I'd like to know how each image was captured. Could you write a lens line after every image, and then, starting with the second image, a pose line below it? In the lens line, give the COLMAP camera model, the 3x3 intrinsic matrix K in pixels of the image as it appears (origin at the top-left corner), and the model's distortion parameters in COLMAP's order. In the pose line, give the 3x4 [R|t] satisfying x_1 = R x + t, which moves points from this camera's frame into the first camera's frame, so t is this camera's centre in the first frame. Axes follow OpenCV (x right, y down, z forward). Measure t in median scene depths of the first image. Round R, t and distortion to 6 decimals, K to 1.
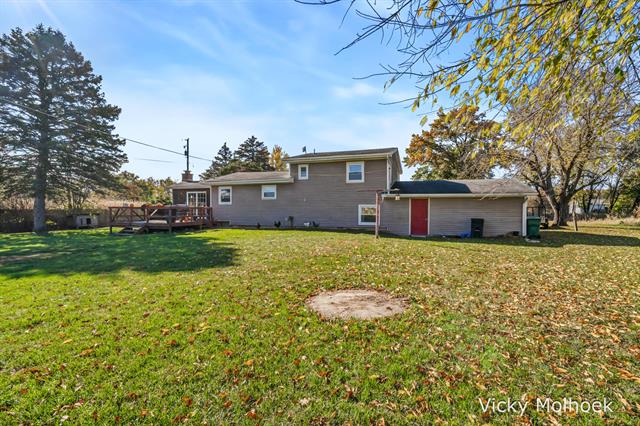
lens RADIAL K [[294.1, 0, 320.5], [0, 294.1, 211.3], [0, 0, 1]] dist [-0.002057, -0.000017]
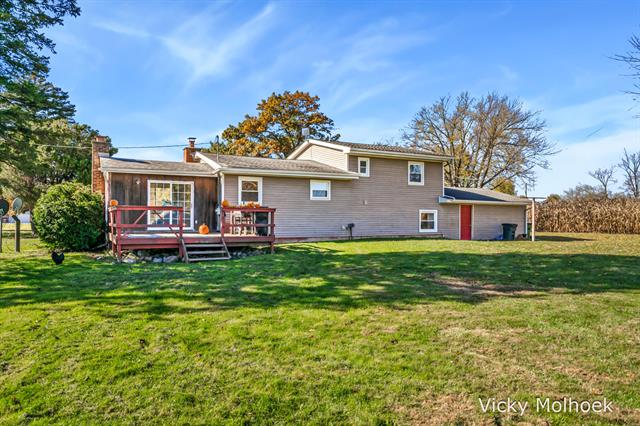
lens RADIAL K [[448.7, 0, 321.0], [0, 448.7, 212.9], [0, 0, 1]] dist [0.004896, 0.000258]
pose [[0.691220, 0.011902, 0.722546, -0.972330], [0.003028, 0.999808, -0.019365, 0.011570], [-0.722638, 0.015574, 0.691051, 0.246493]]
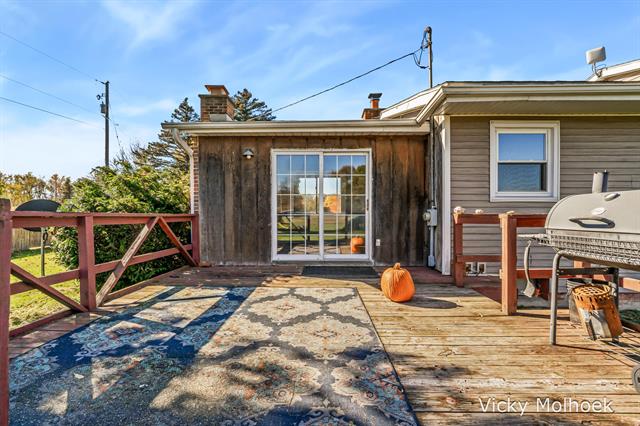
lens RADIAL K [[294.1, 0, 319.7], [0, 294.1, 214.3], [0, 0, 1]] dist [-0.002057, -0.000017]
pose [[0.951298, 0.005072, 0.308232, -0.575524], [-0.000516, 0.999889, -0.014861, -0.011760], [-0.308273, 0.013978, 0.951195, 0.897550]]
